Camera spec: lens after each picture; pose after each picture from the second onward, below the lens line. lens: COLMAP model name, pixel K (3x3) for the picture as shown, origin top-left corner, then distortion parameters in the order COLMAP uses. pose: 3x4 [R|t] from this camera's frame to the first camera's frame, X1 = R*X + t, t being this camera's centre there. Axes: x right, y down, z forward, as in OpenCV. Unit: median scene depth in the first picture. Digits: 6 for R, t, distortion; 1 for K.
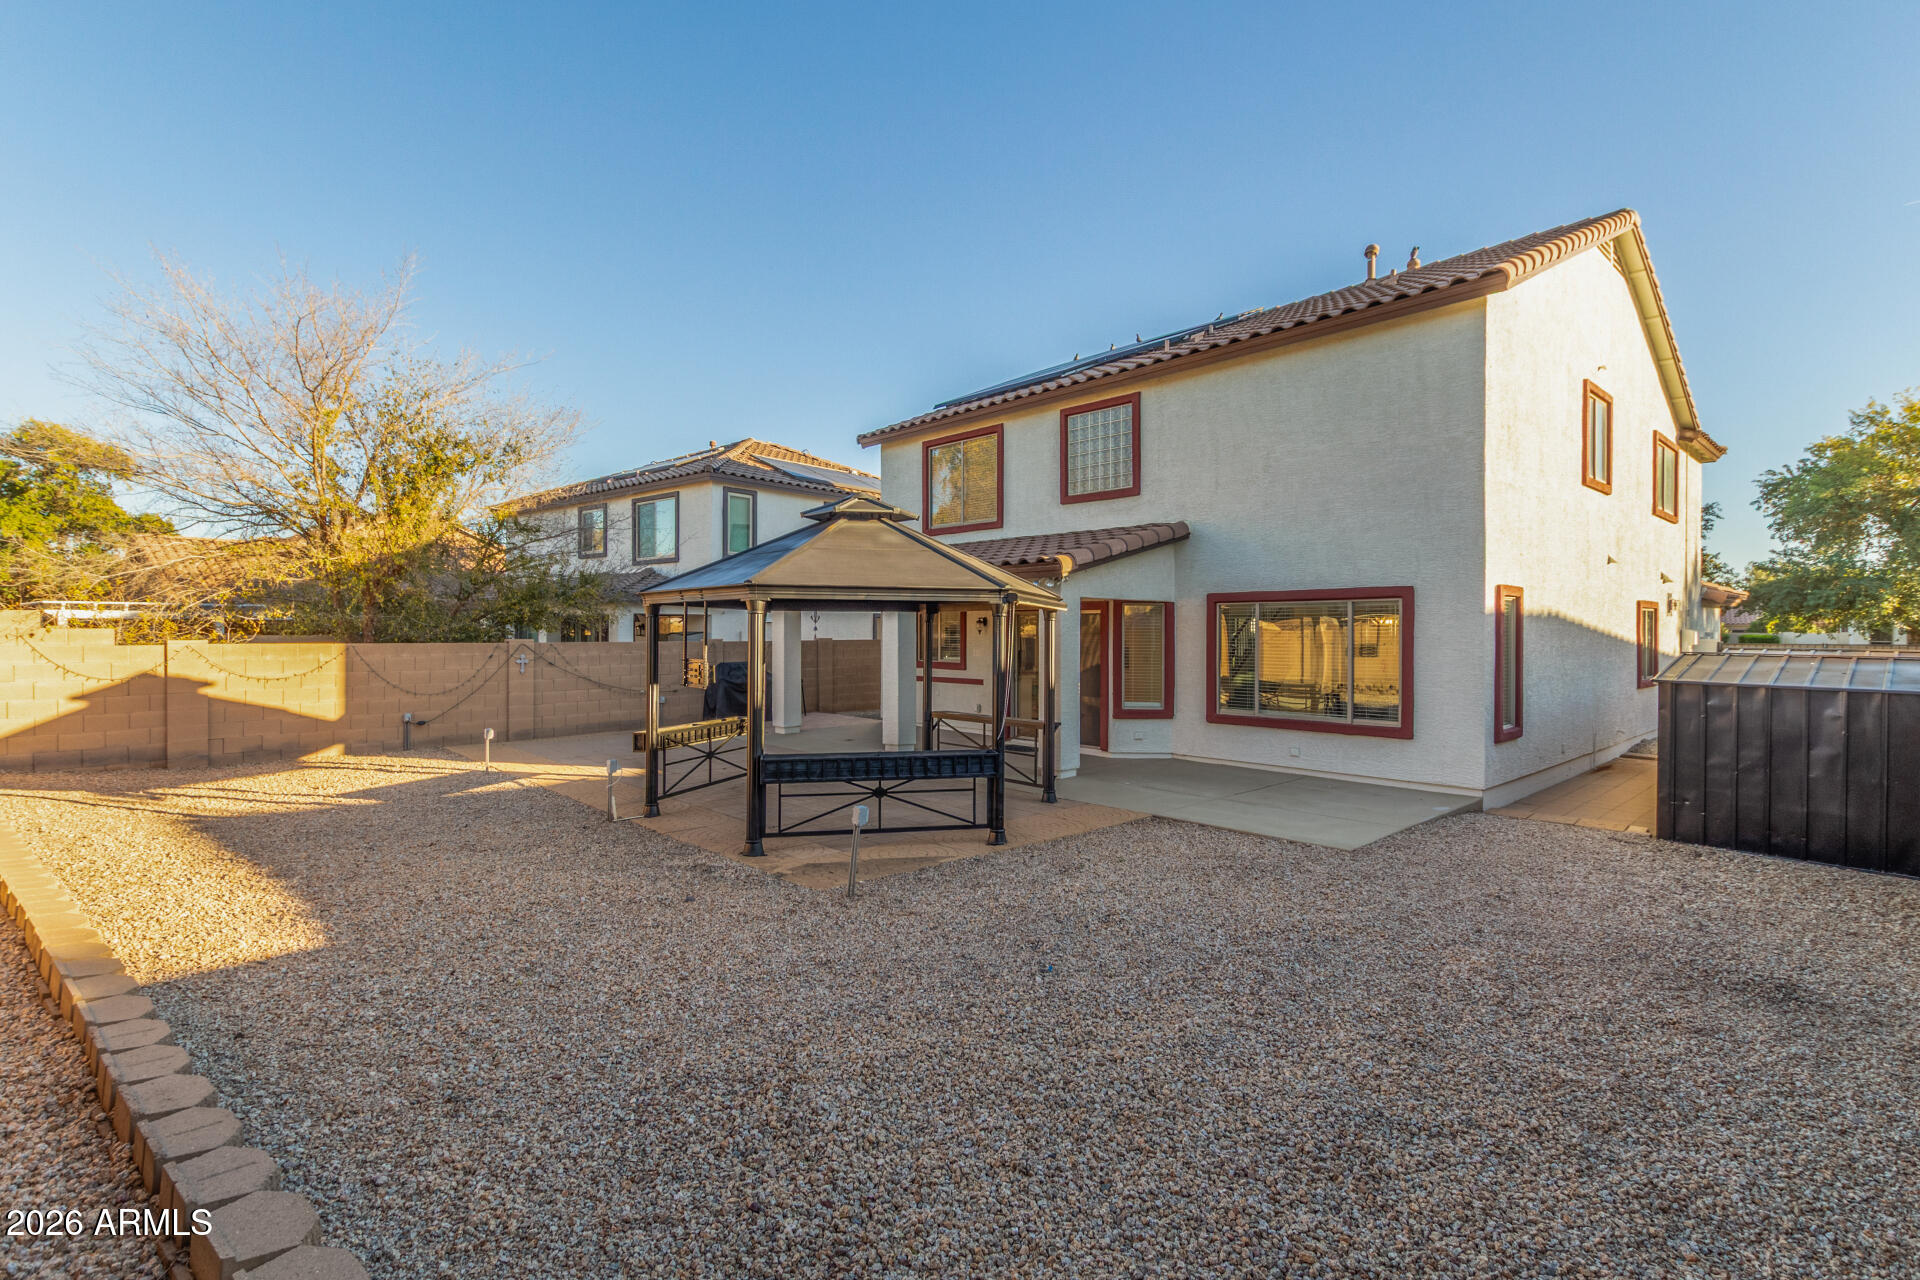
lens RADIAL K [[827.1, 0, 960.0], [0, 827.1, 640.0], [0, 0, 1]] dist [0.000614, 0.000036]
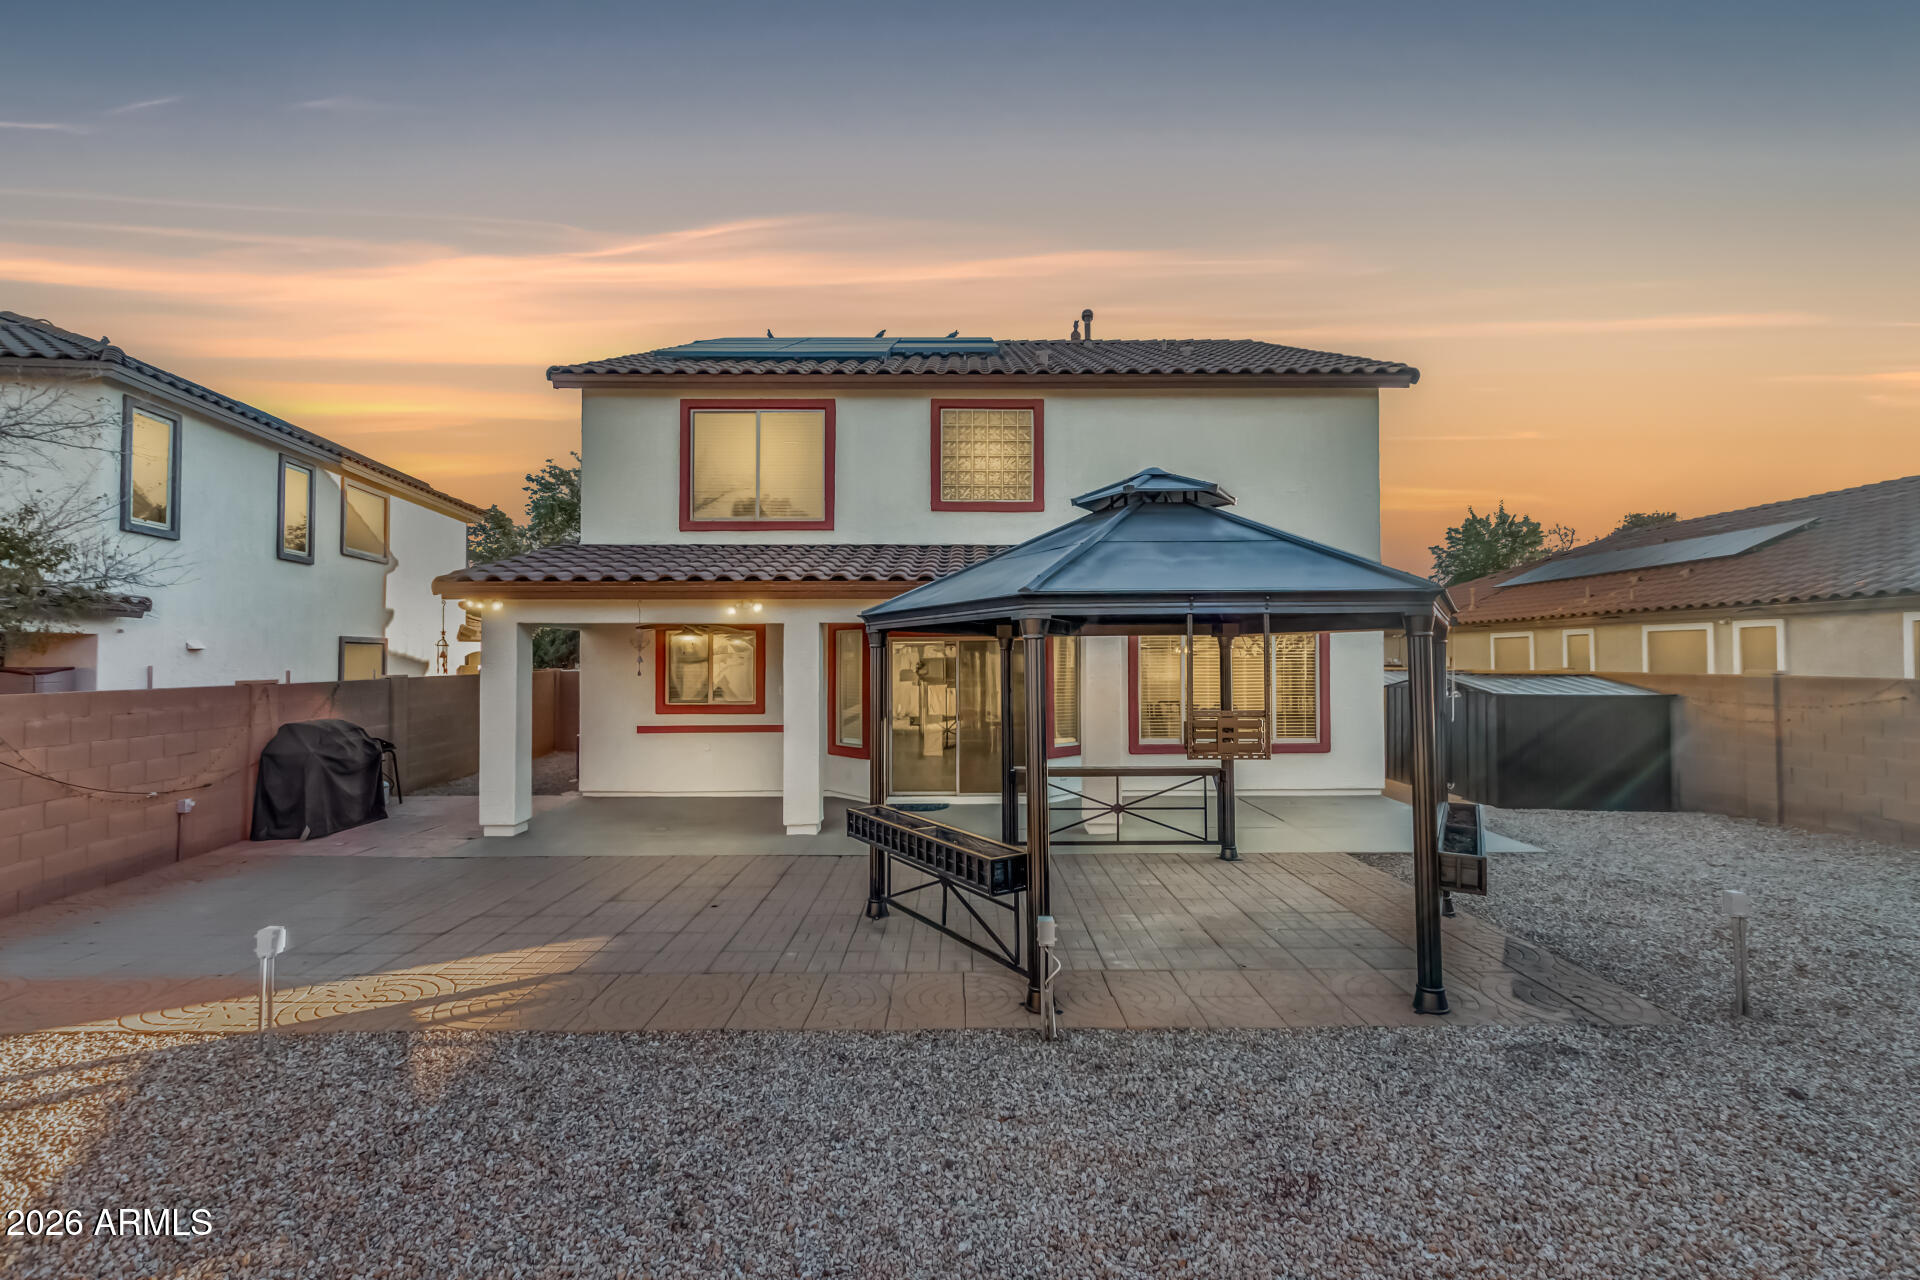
lens RADIAL K [[827.1, 0, 960.0], [0, 827.1, 640.0], [0, 0, 1]] dist [0.000614, 0.000036]
pose [[0.697838, 0.022461, 0.715904, -0.418209], [0.015550, 0.998798, -0.046494, 0.006259], [-0.716087, 0.043578, 0.696649, 0.367667]]
